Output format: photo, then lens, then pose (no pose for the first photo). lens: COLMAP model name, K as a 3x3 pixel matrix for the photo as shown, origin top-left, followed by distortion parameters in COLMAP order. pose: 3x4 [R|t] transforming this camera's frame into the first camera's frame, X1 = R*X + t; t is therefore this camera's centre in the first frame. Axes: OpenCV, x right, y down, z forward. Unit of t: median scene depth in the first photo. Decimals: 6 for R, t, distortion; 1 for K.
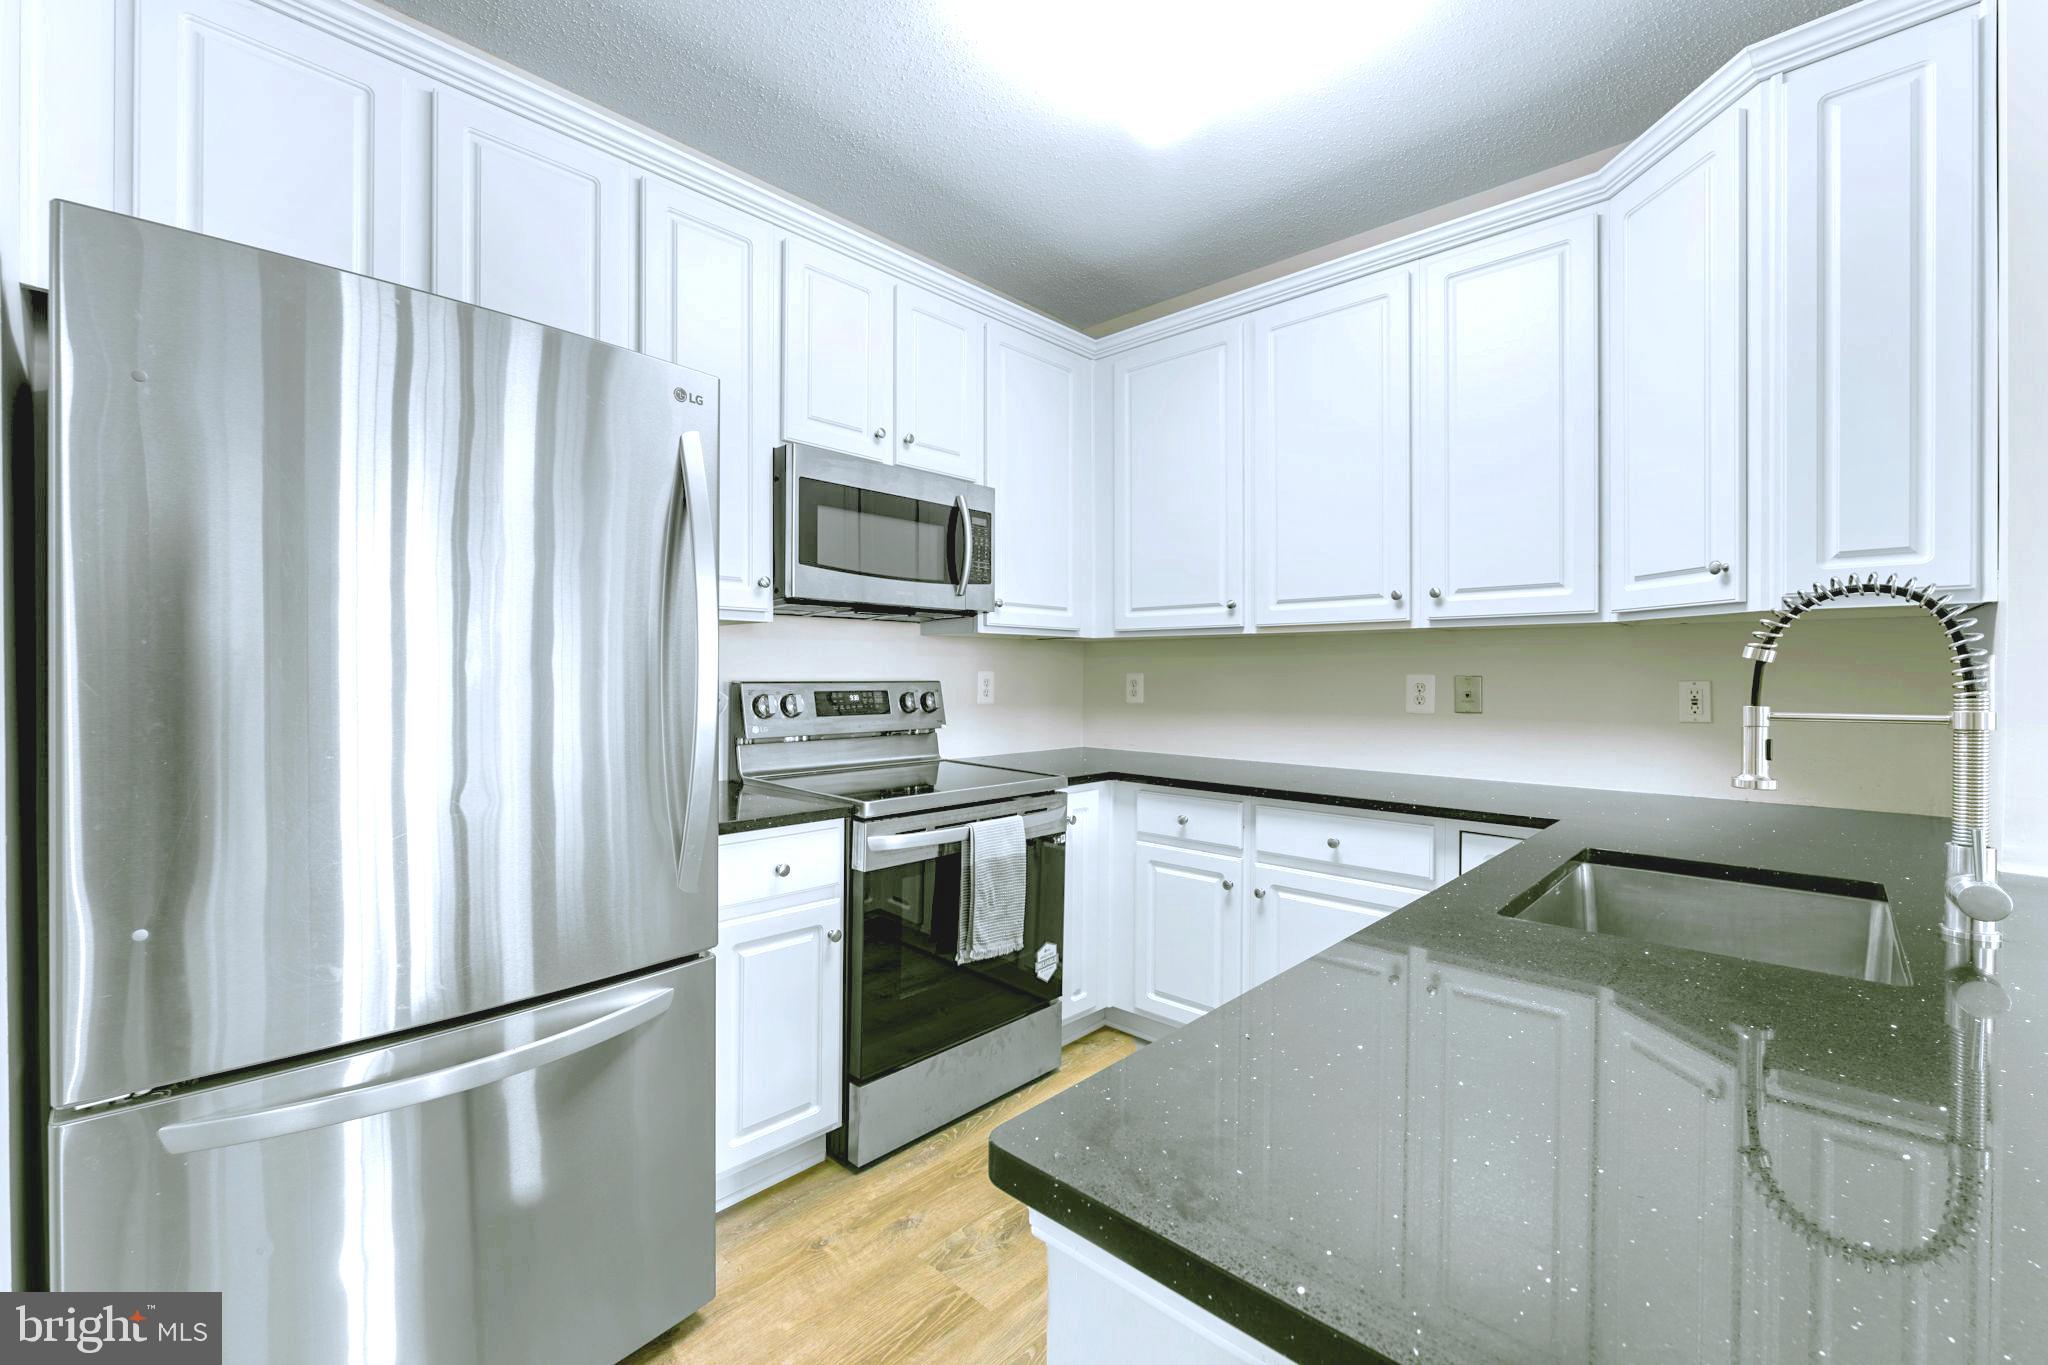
lens RADIAL K [[855.0, 0, 1023.4], [0, 855.0, 674.8], [0, 0, 1]] dist [-0.002558, -0.000031]
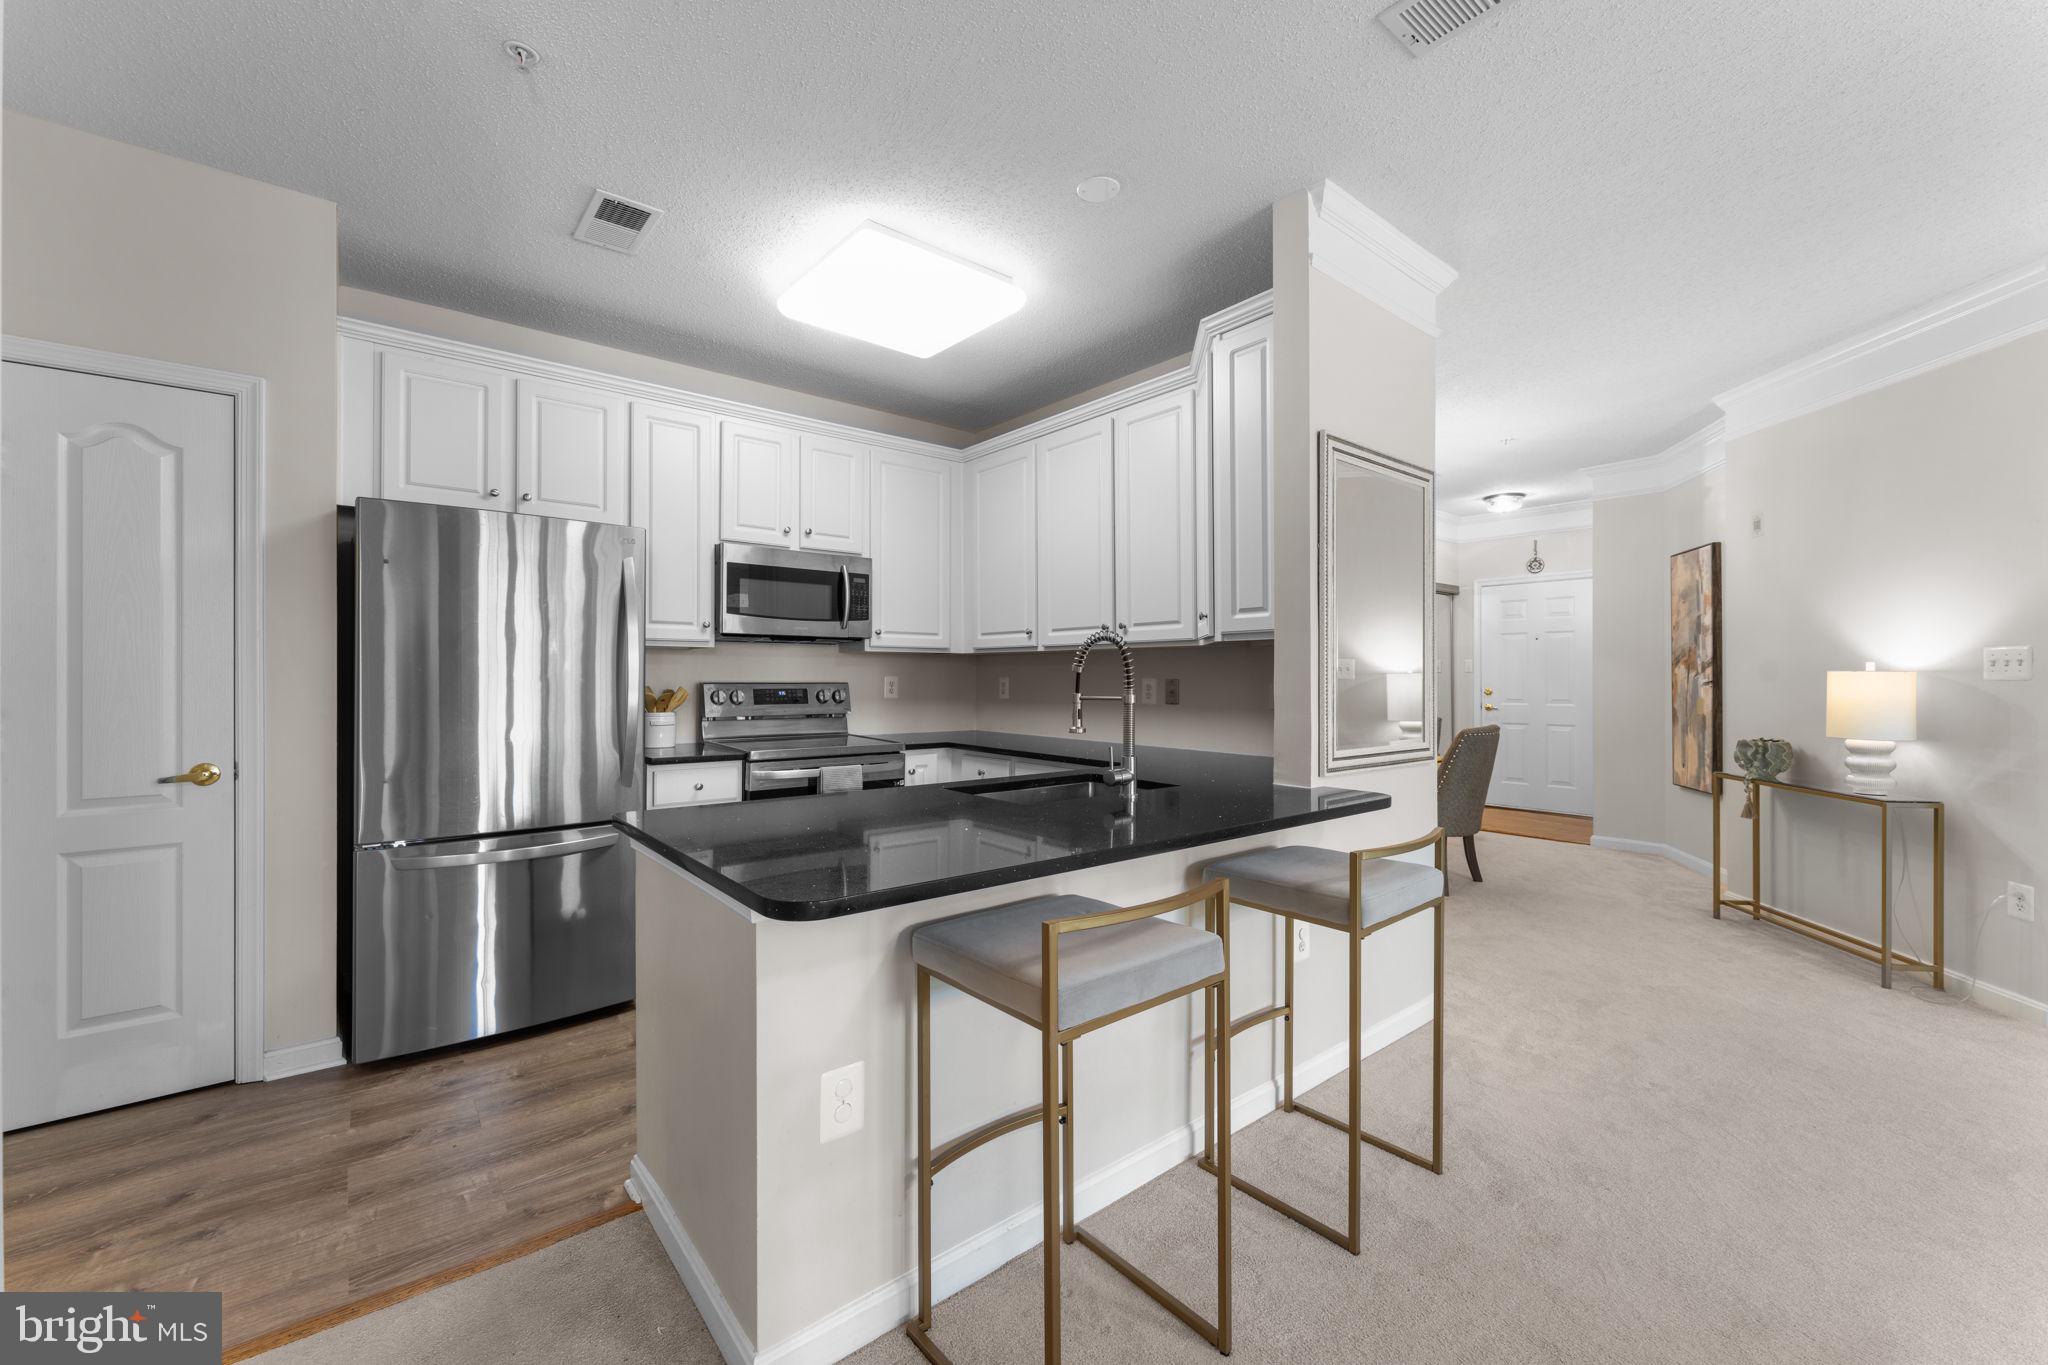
lens RADIAL K [[818.1, 0, 1018.4], [0, 818.1, 675.1], [0, 0, 1]] dist [-0.004811, -0.000232]
pose [[0.990426, -0.000717, -0.138040, 0.452803], [0.000026, 0.999987, -0.005004, 0.001154], [0.138042, 0.004953, 0.990414, -0.448574]]
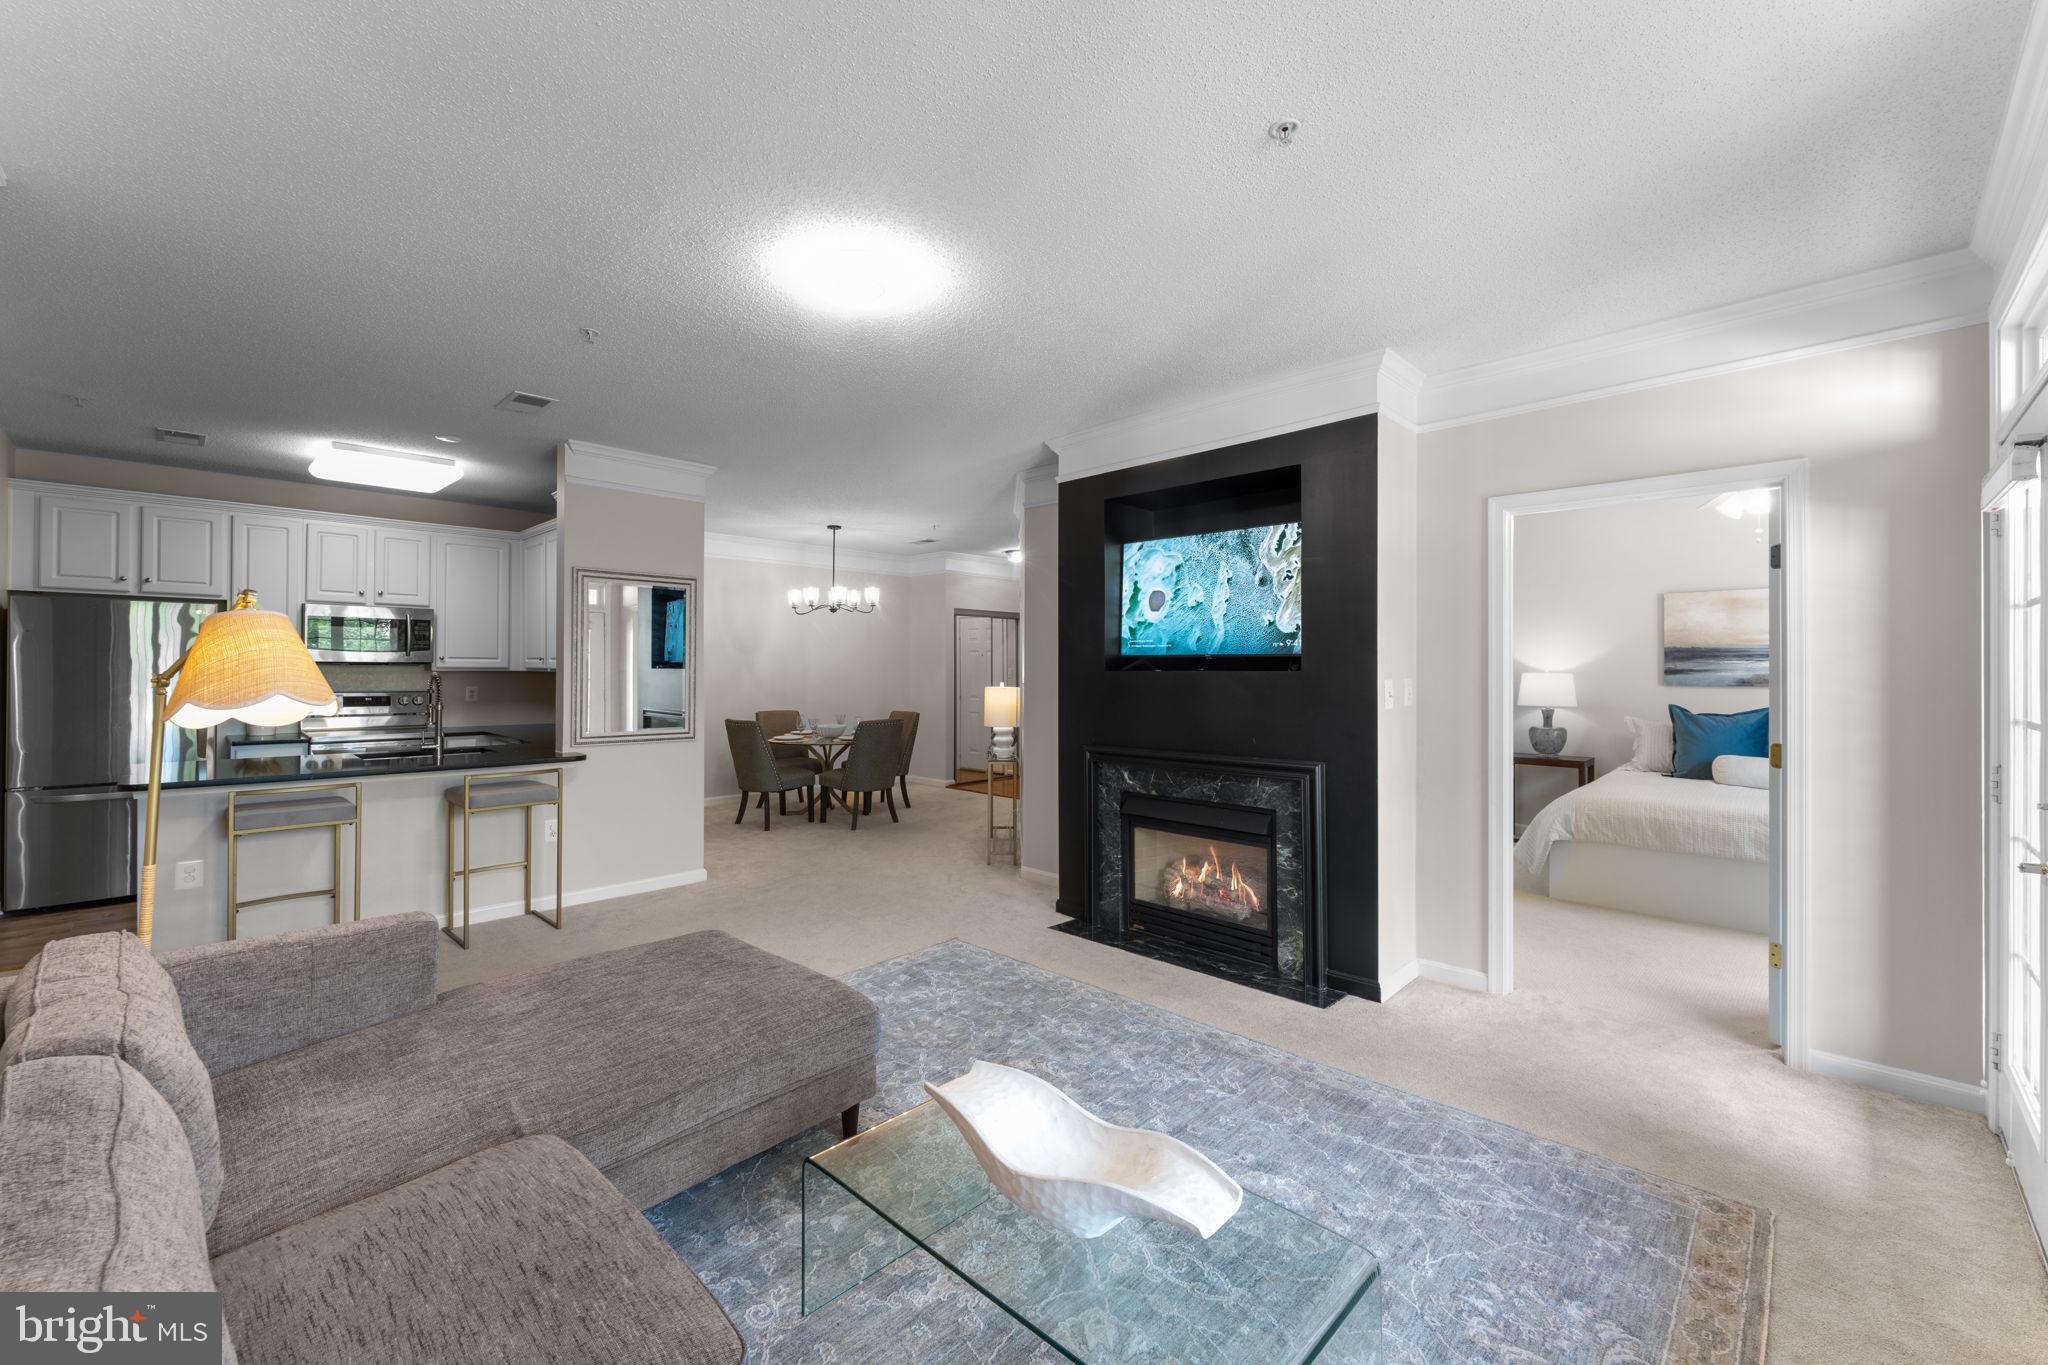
lens RADIAL K [[818.1, 0, 1018.4], [0, 818.1, 675.1], [0, 0, 1]] dist [-0.004811, -0.000232]
pose [[0.999668, 0.004453, -0.025374, 1.701476], [-0.004372, 0.999985, 0.003256, -0.054657], [0.025388, -0.003144, 0.999673, -1.252109]]
